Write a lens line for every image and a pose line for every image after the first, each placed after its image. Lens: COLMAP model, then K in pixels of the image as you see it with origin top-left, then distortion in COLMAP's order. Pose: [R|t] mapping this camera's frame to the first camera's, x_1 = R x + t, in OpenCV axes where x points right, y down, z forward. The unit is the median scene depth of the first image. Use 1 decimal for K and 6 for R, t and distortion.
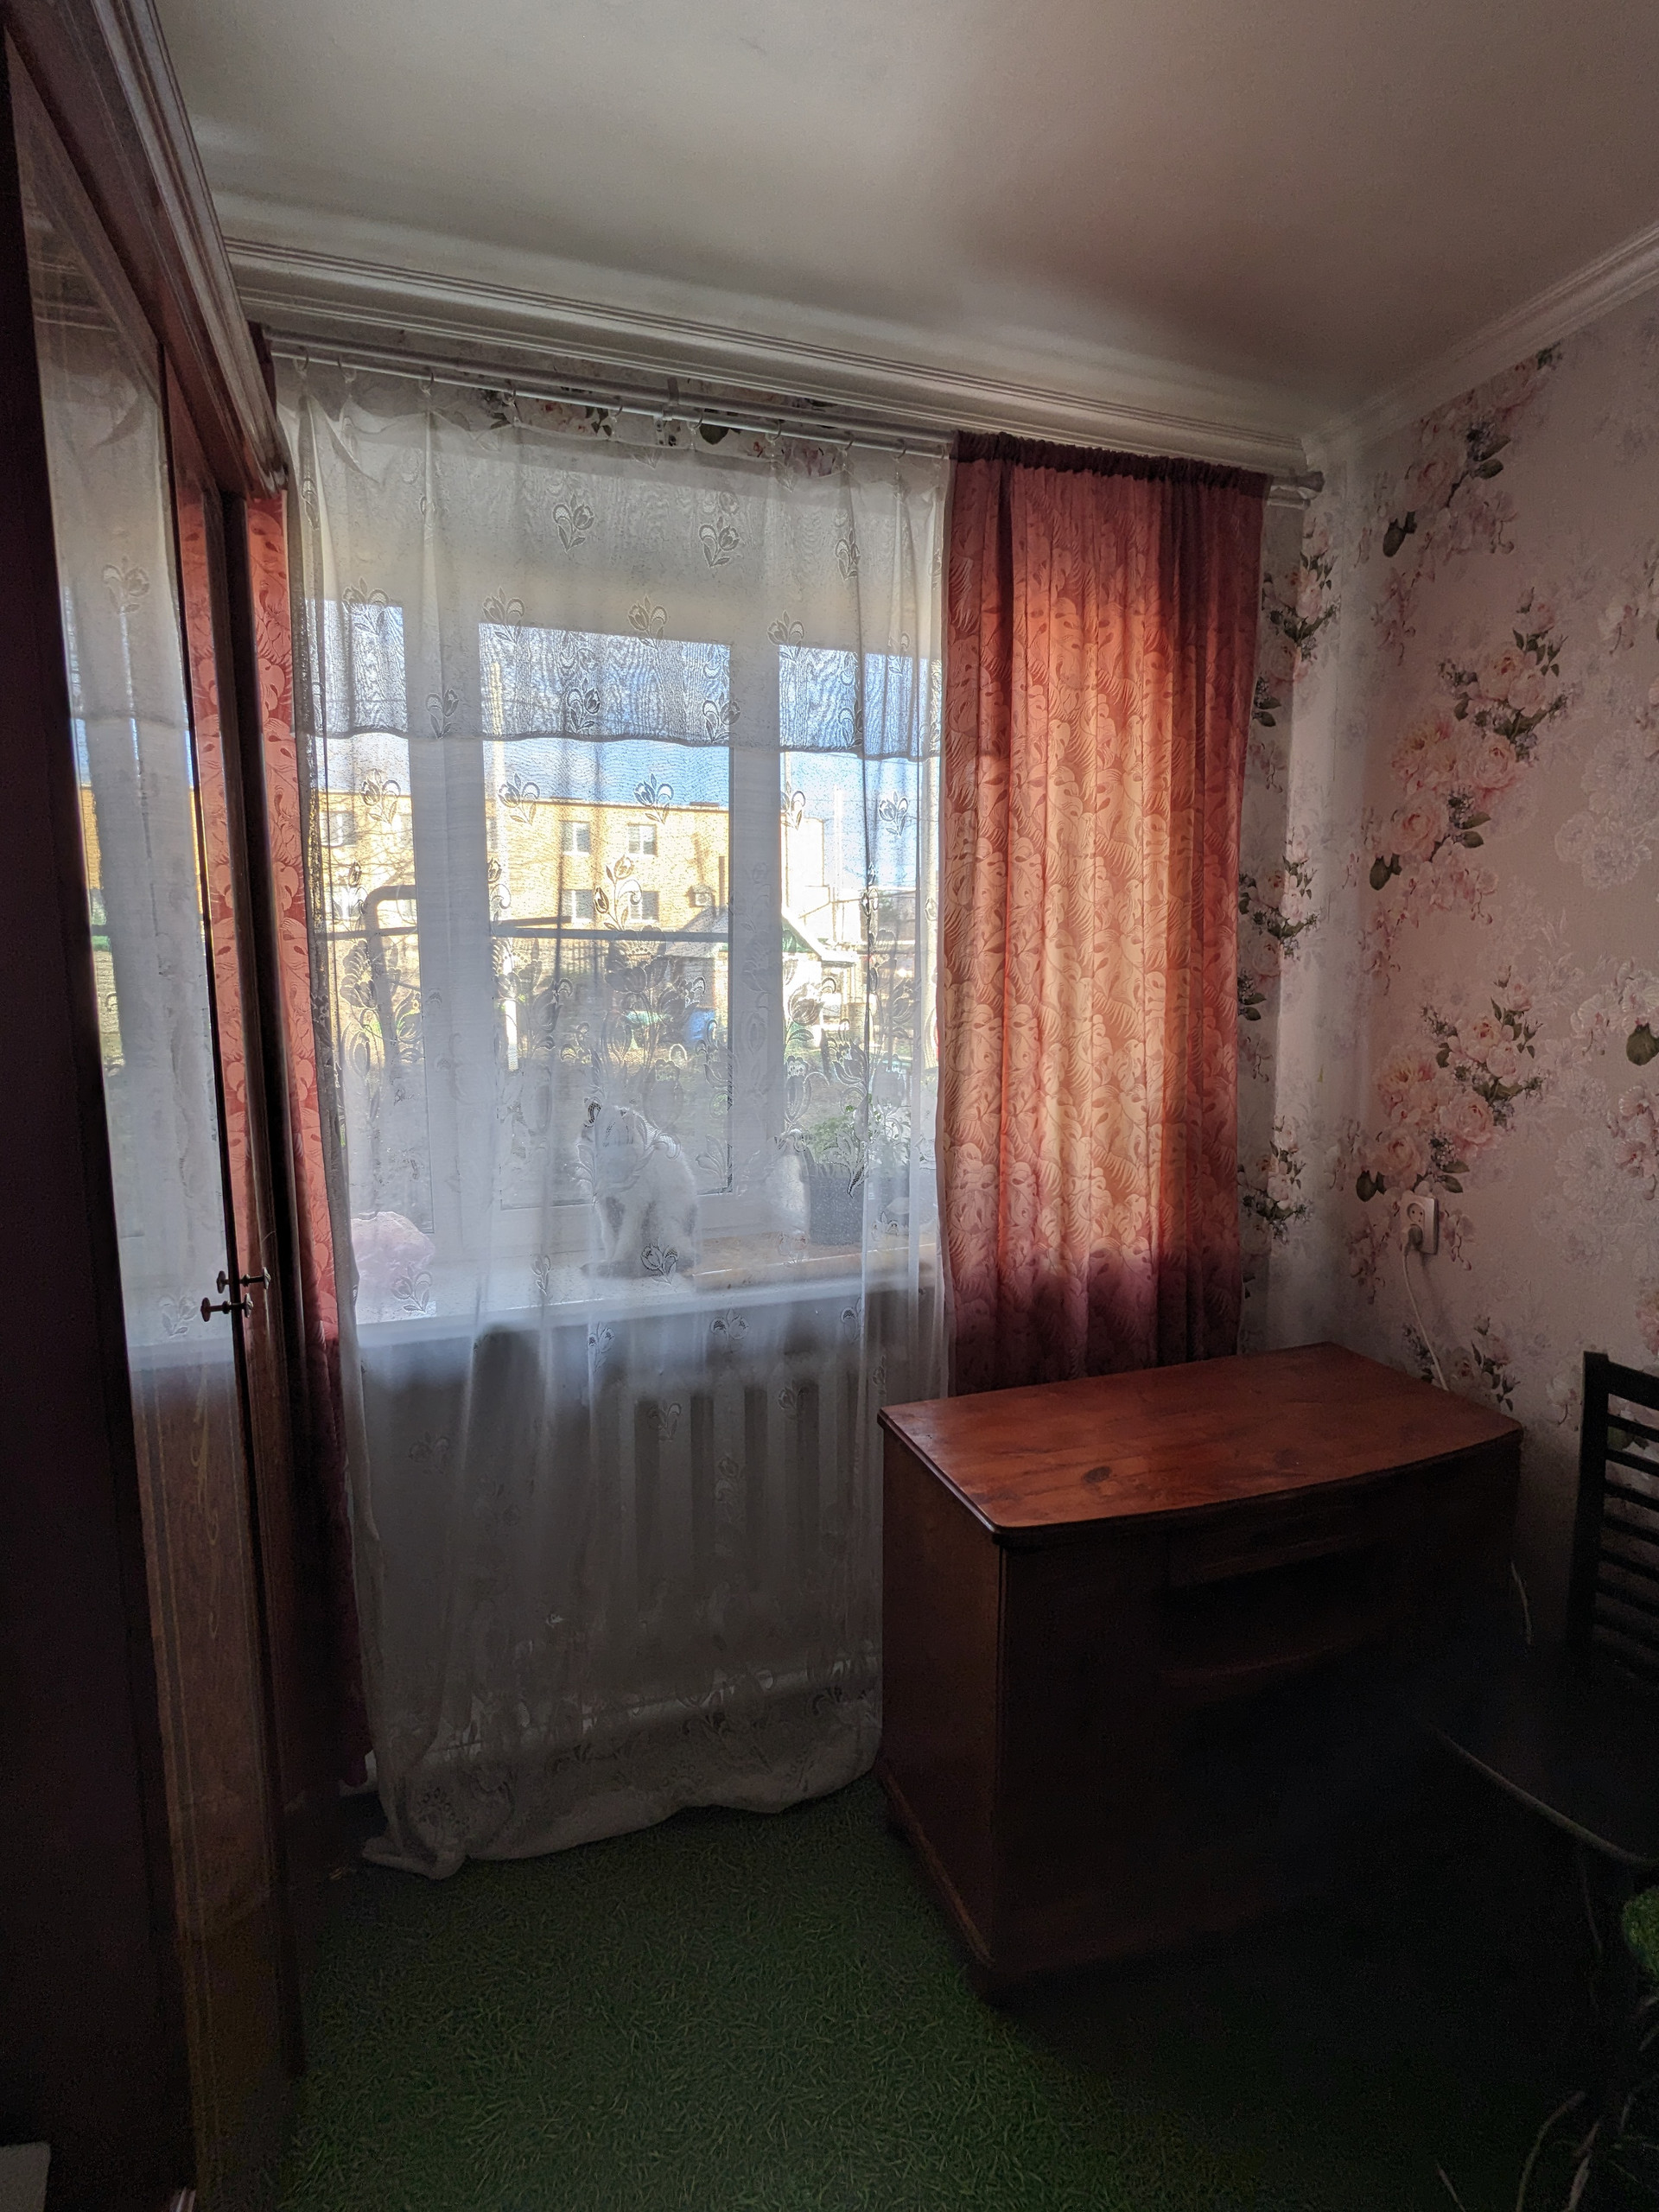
lens RADIAL K [[1070.1, 0, 817.2], [0, 1070.1, 1096.6], [0, 0, 1]] dist [-0.004250, 0.004156]
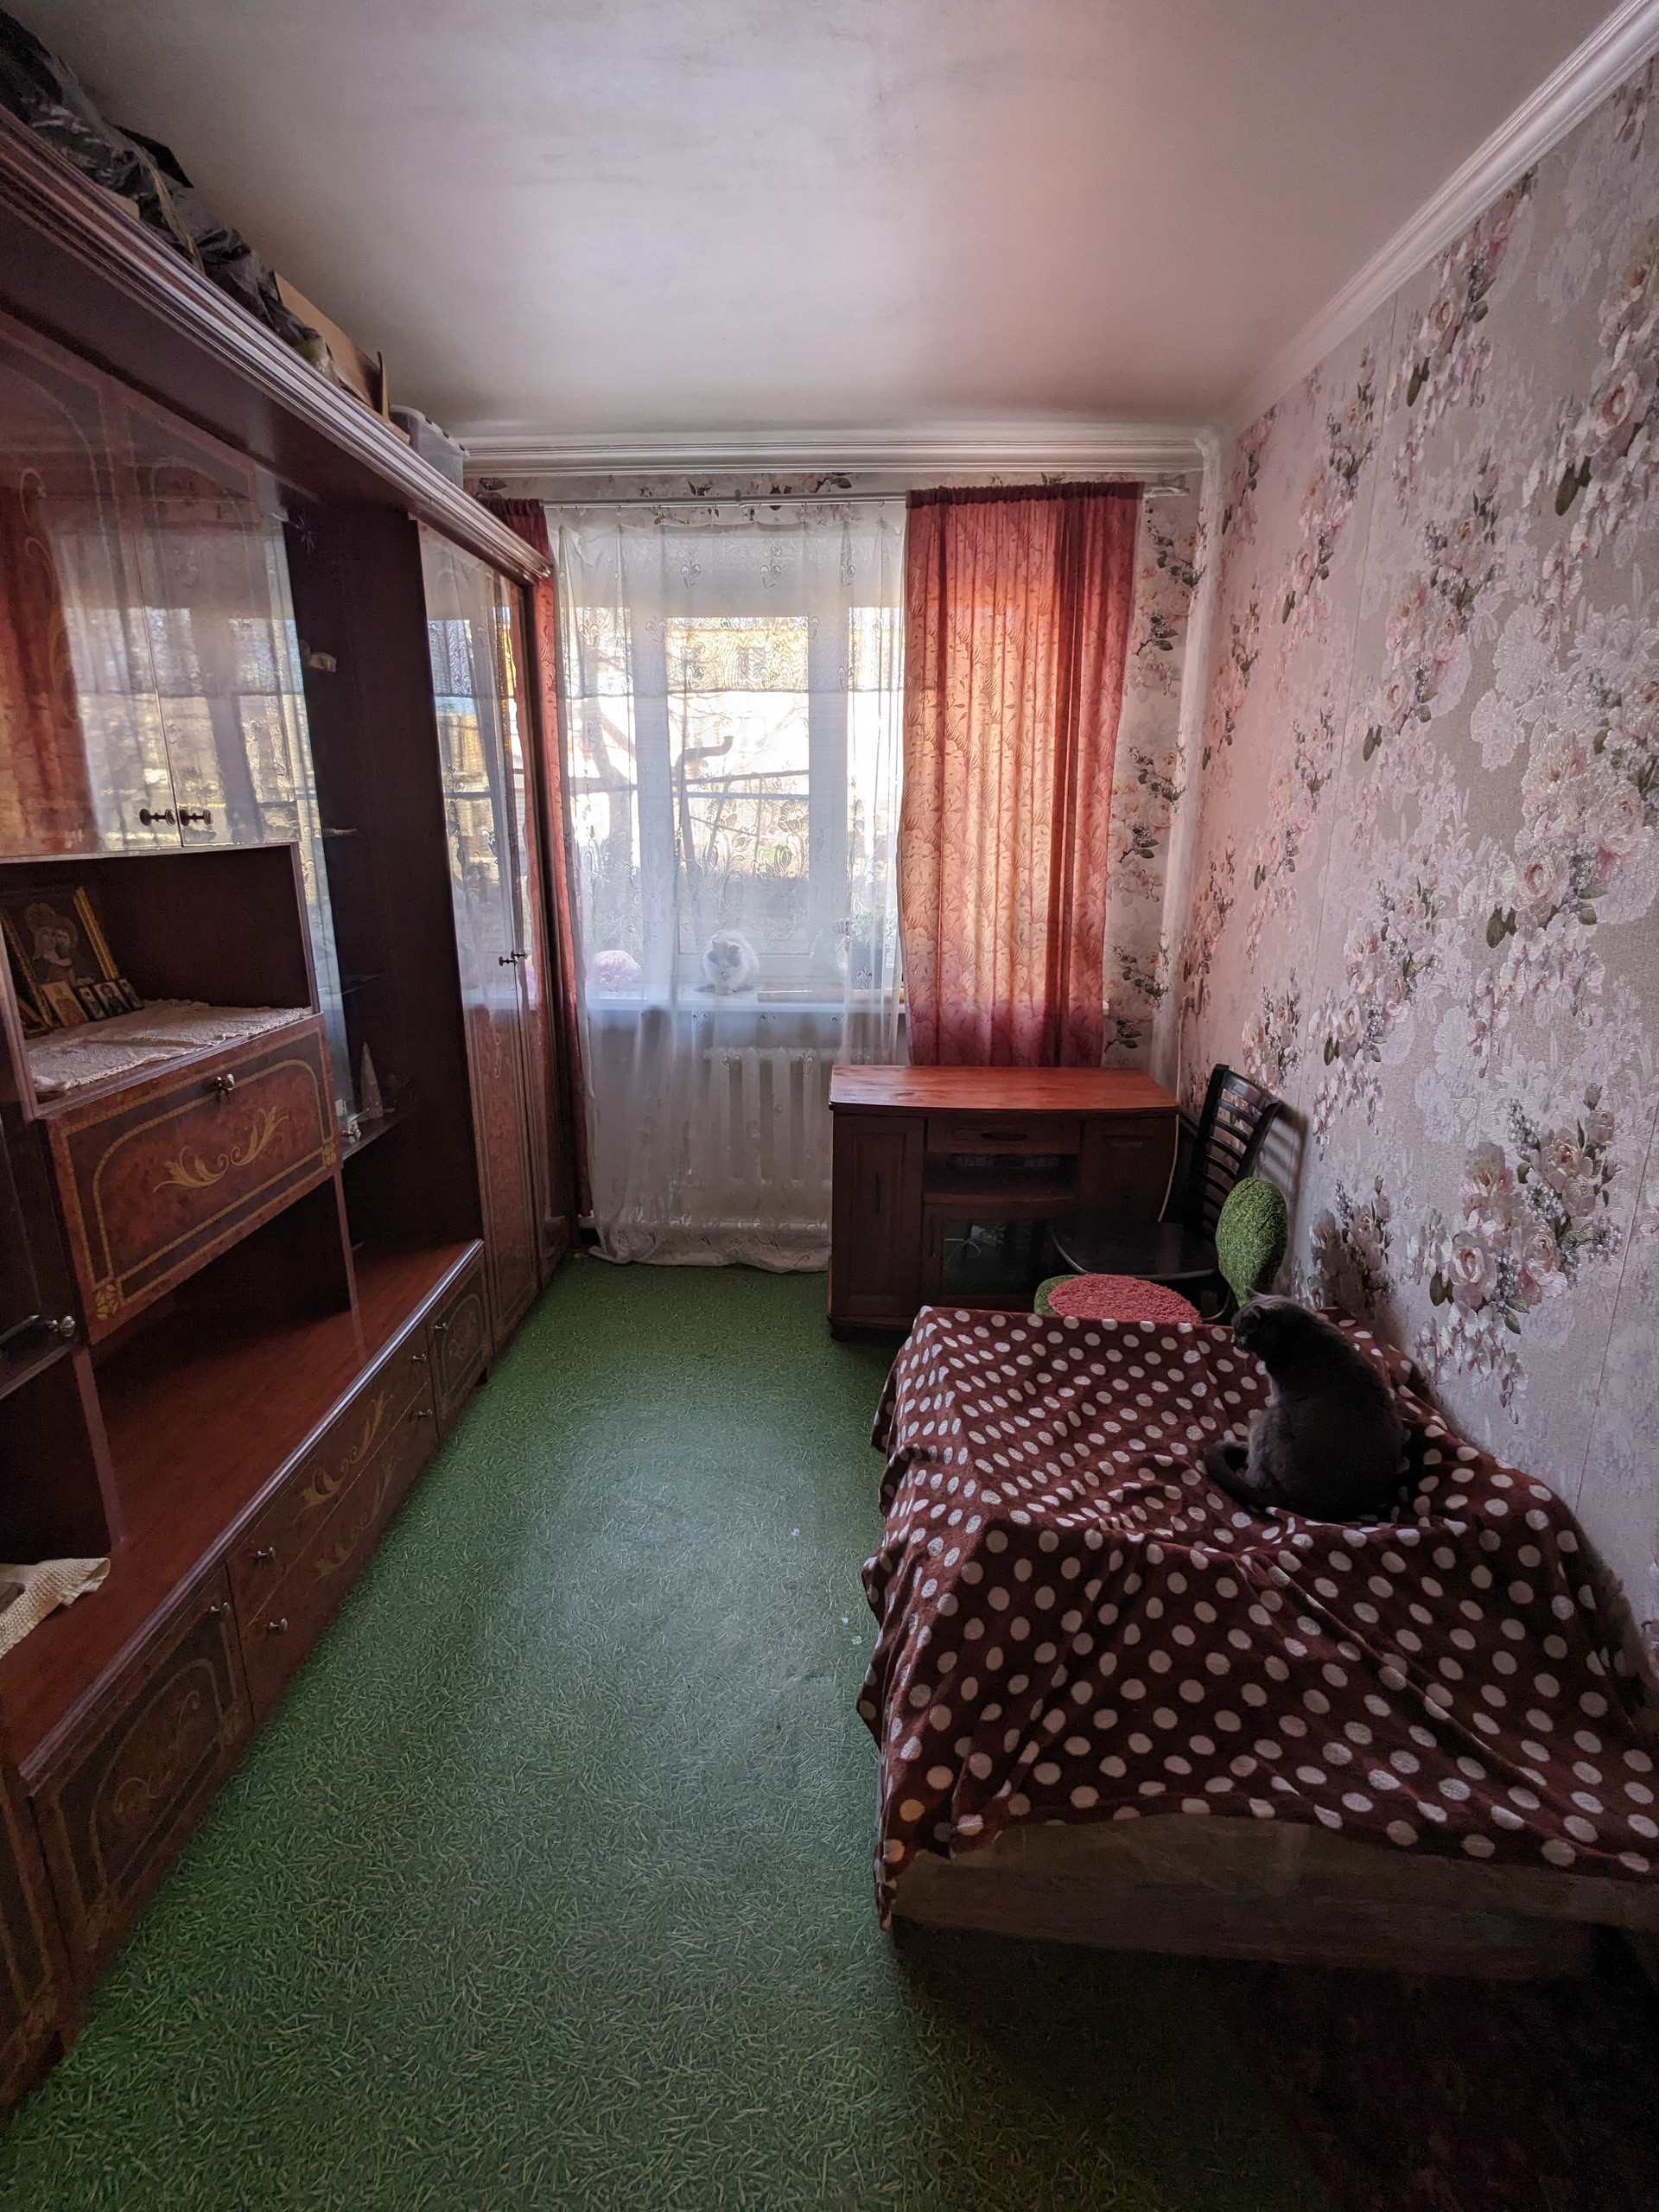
lens RADIAL K [[1070.1, 0, 837.3], [0, 1070.1, 1104.9], [0, 0, 1]] dist [-0.004250, 0.004156]
pose [[0.936063, 0.099070, -0.337597, 0.646669], [-0.047225, 0.986233, 0.158476, 0.060220], [0.348649, -0.132401, 0.927854, -0.675027]]
